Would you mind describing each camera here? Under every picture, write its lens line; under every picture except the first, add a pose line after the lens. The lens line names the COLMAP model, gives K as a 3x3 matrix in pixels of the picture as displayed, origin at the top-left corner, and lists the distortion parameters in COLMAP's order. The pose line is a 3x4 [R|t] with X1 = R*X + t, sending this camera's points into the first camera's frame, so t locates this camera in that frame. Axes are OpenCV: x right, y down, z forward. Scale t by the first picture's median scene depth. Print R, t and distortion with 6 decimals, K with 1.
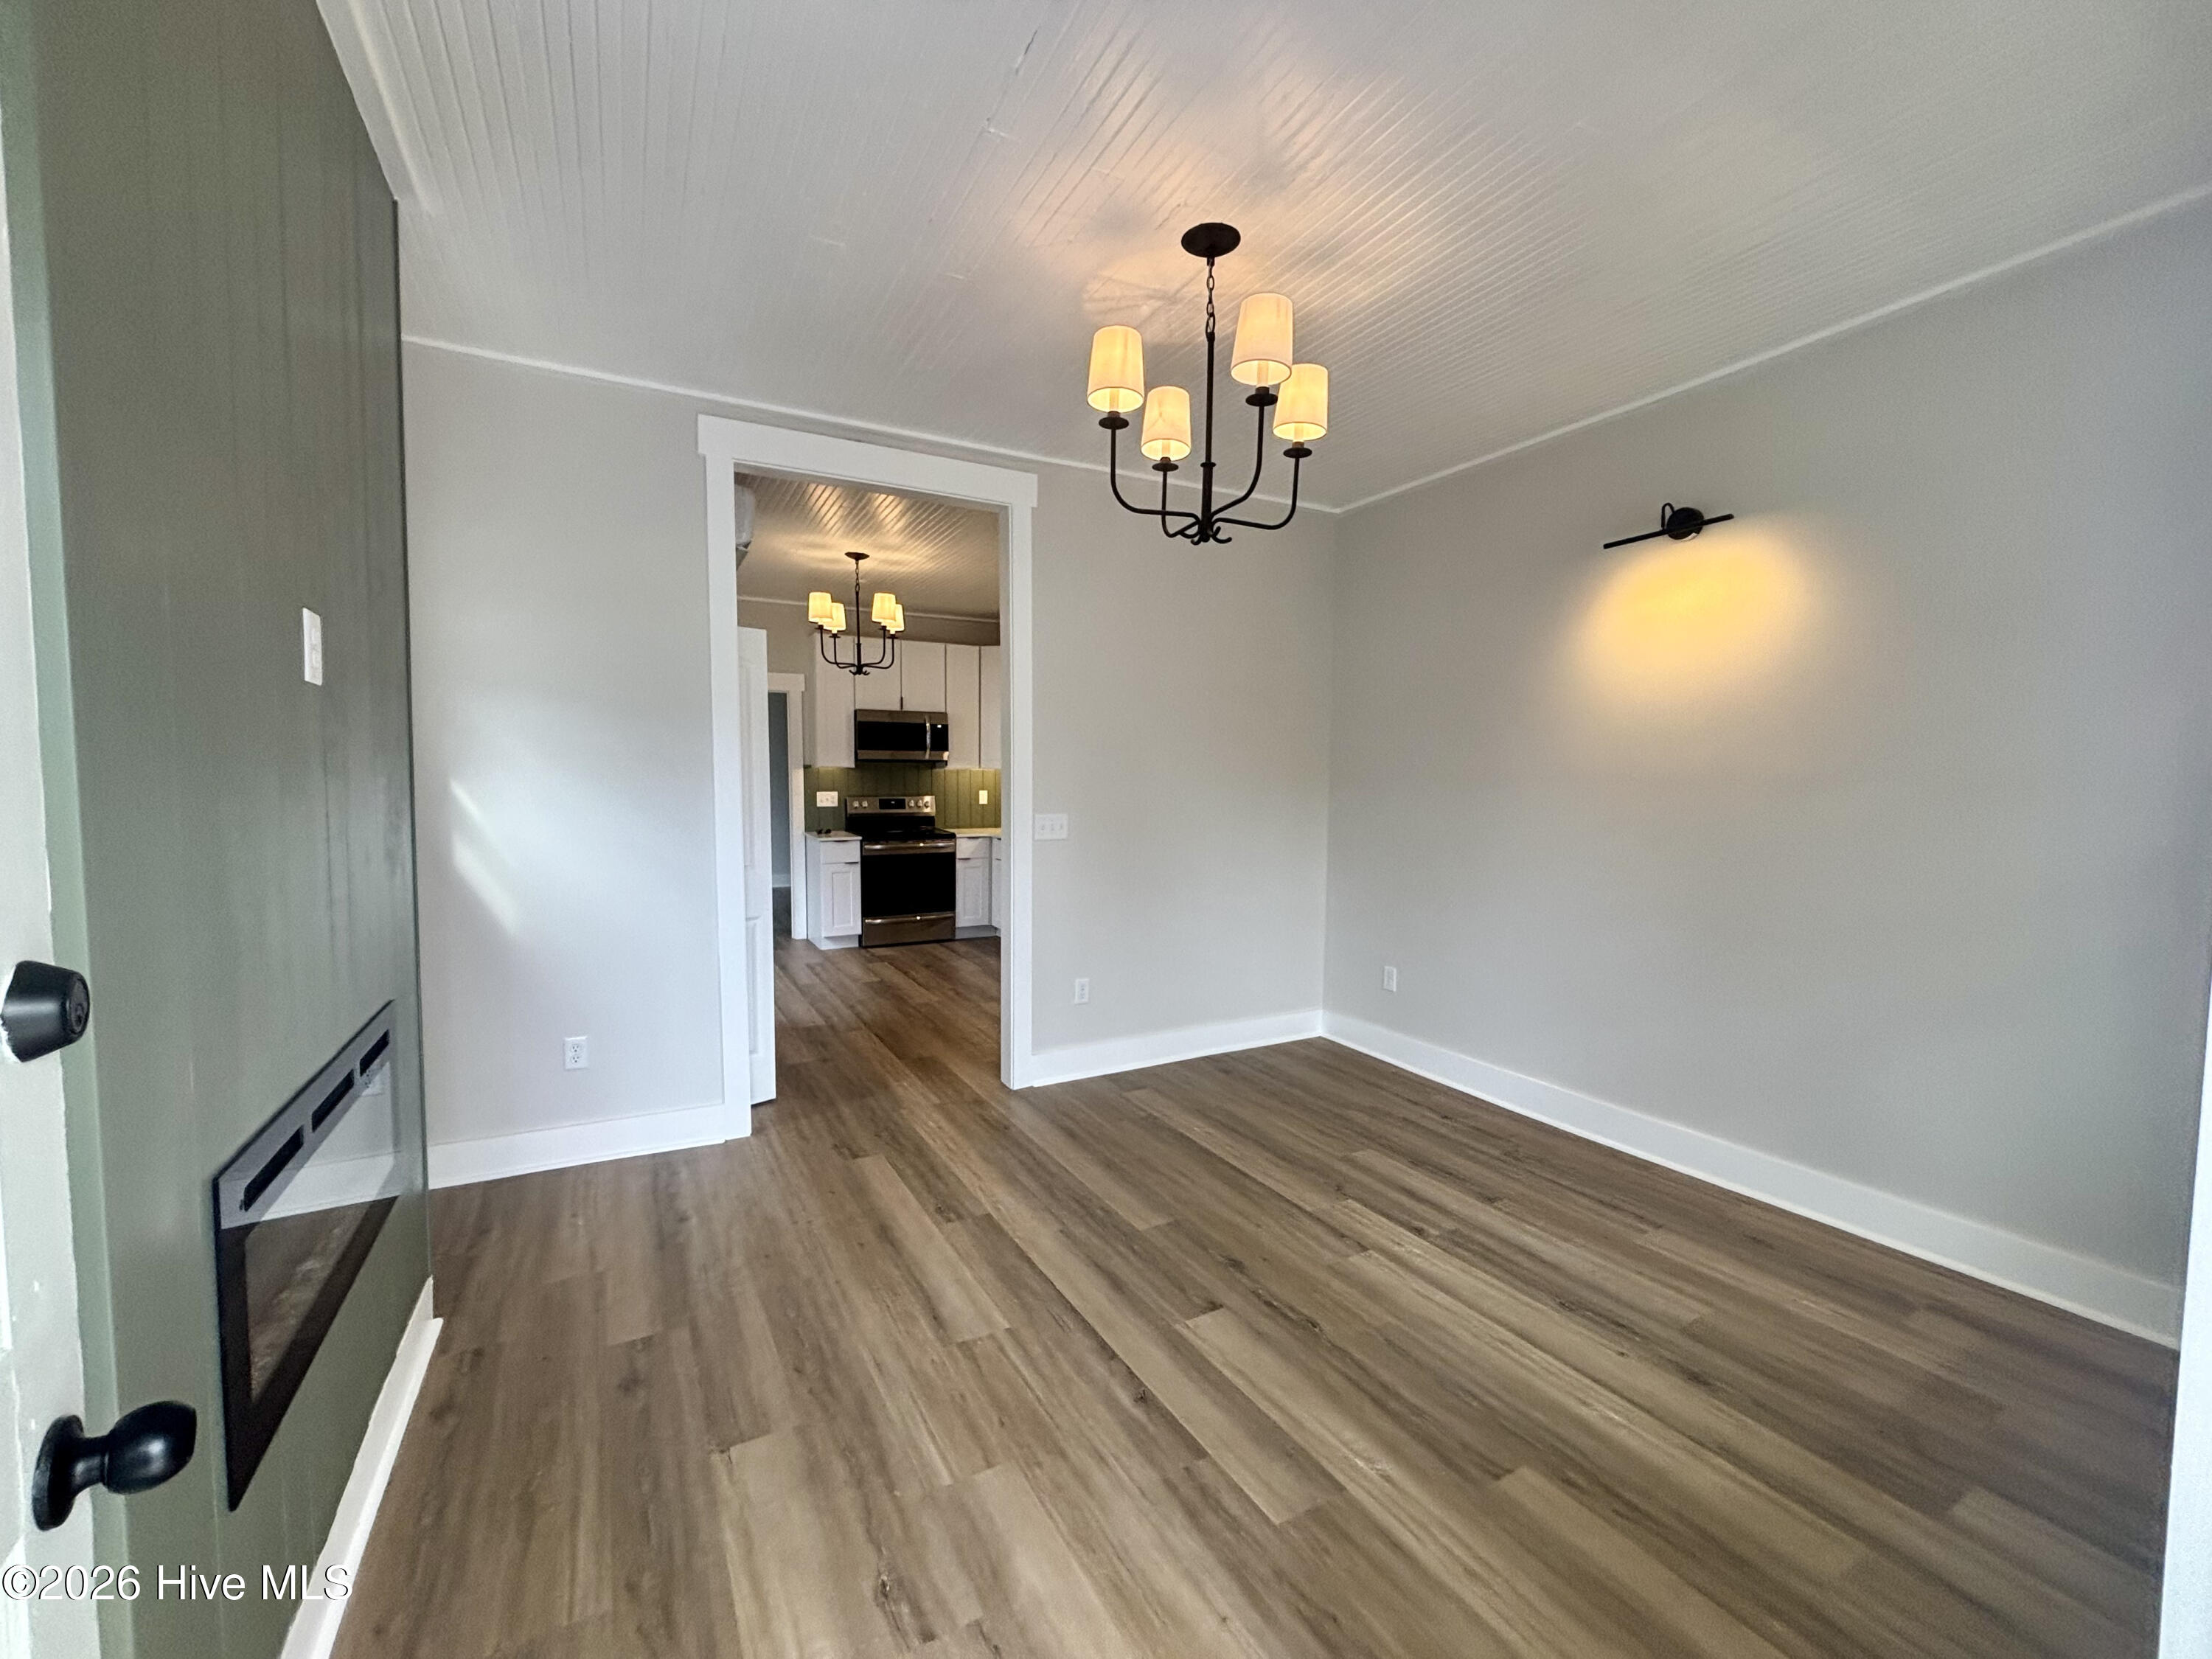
lens RADIAL K [[901.8, 0, 1104.7], [0, 901.8, 819.3], [0, 0, 1]] dist [0.000490, 0.000693]
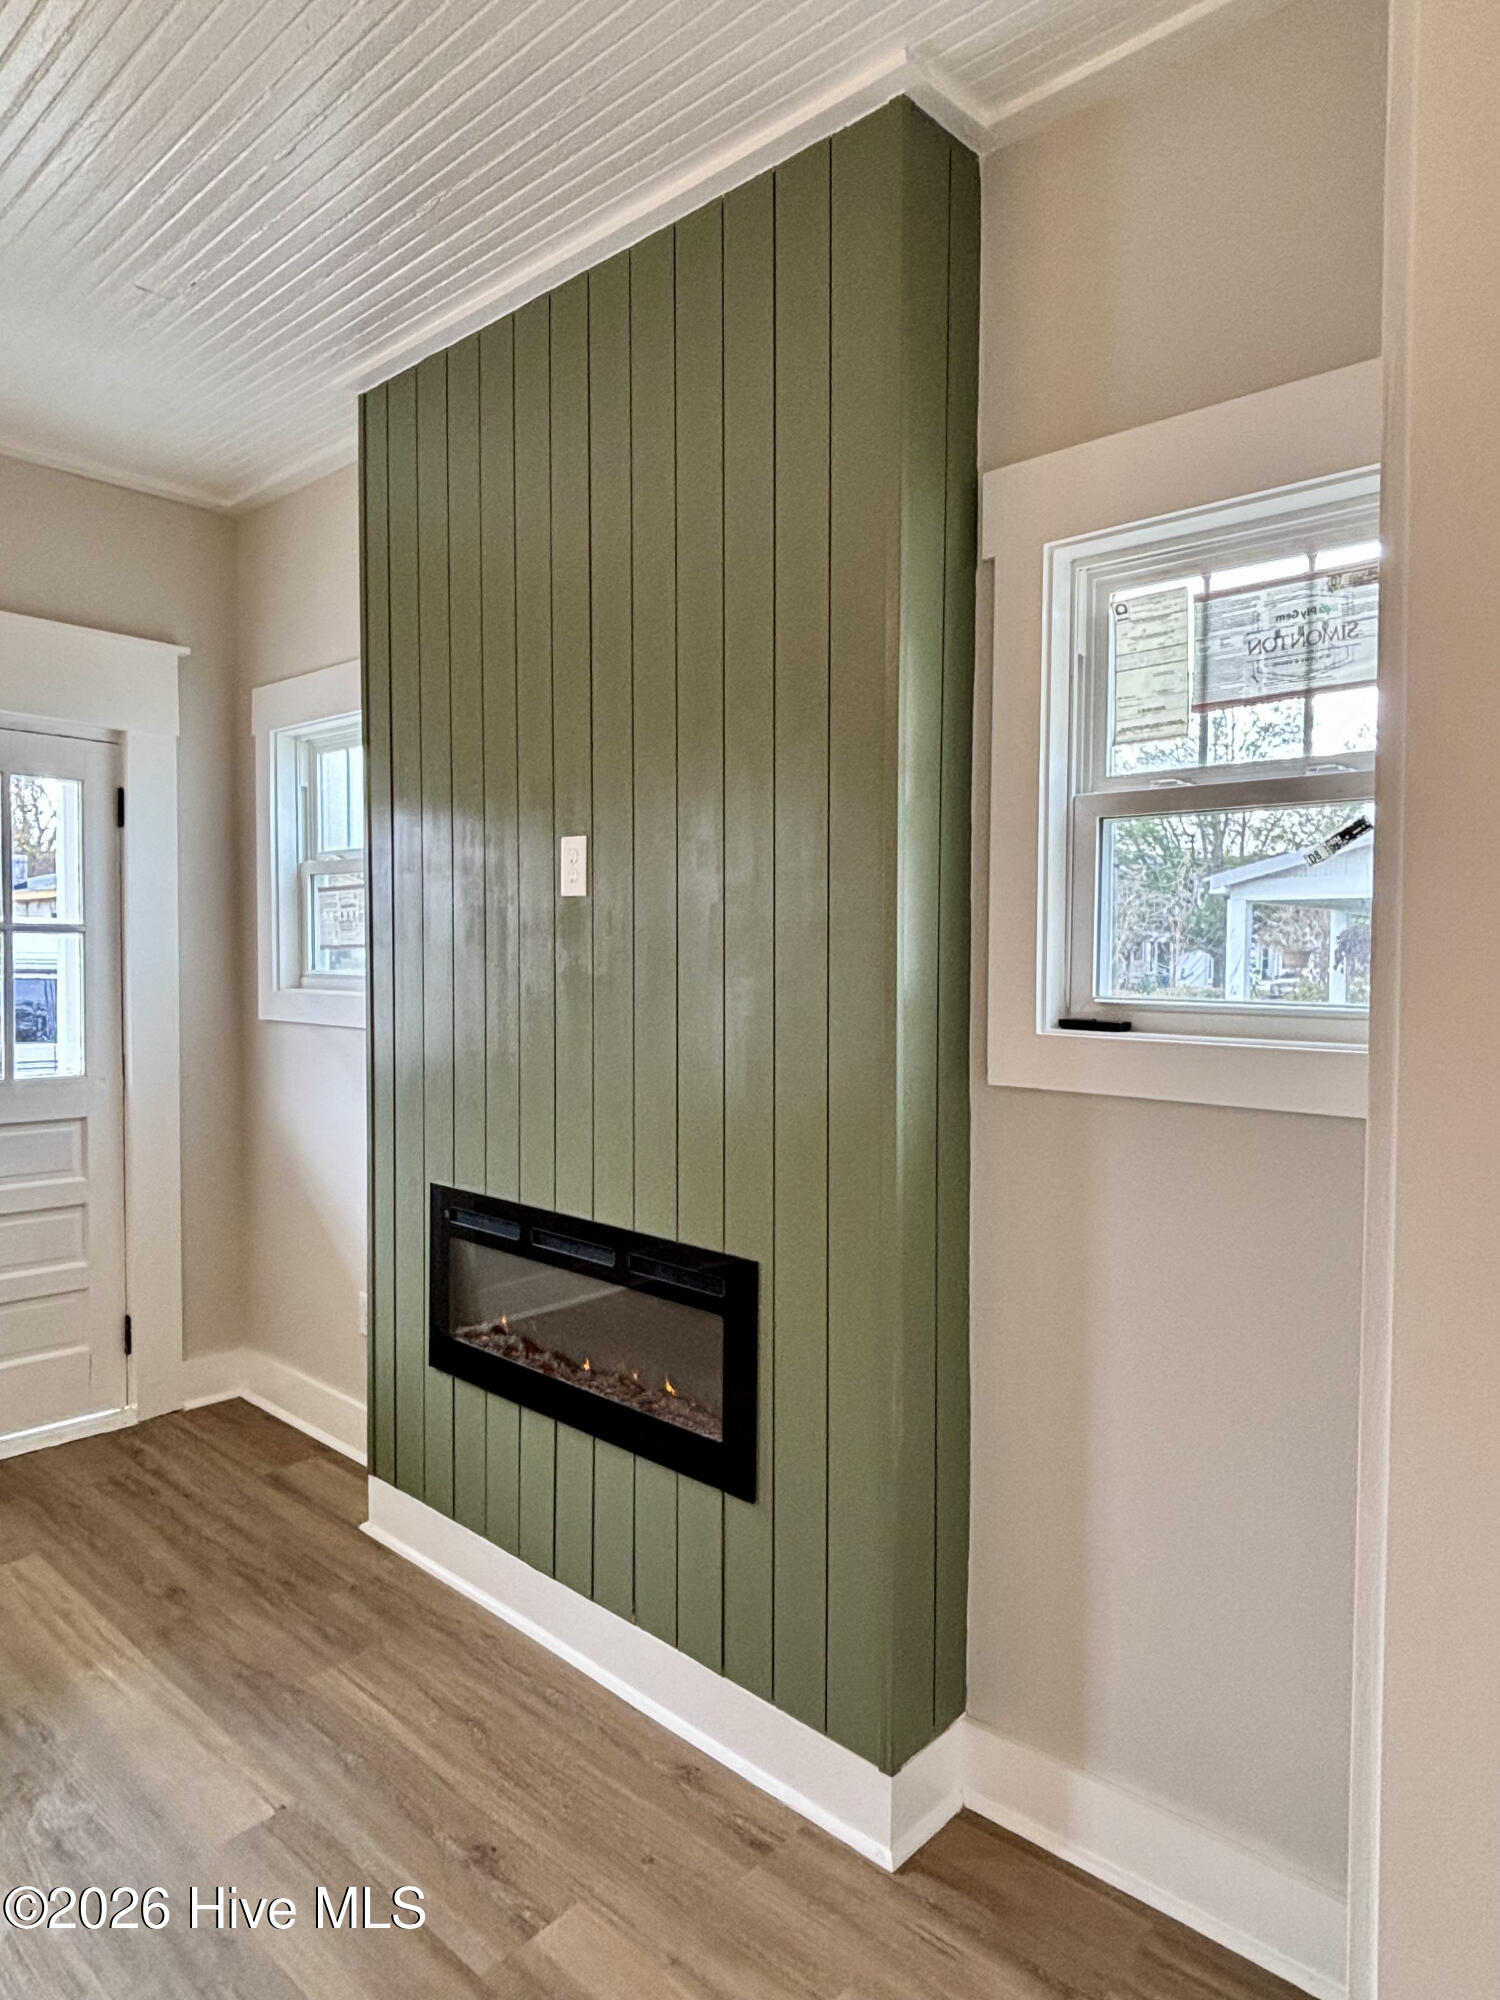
lens RADIAL K [[1223.0, 0, 757.7], [0, 1223.0, 992.9], [0, 0, 1]] dist [-0.004775, 0.002965]
pose [[-0.941579, -0.003157, -0.336776, -0.340846], [-0.033669, 0.995829, 0.084797, -0.100993], [0.335104, 0.091182, -0.937759, 1.583350]]
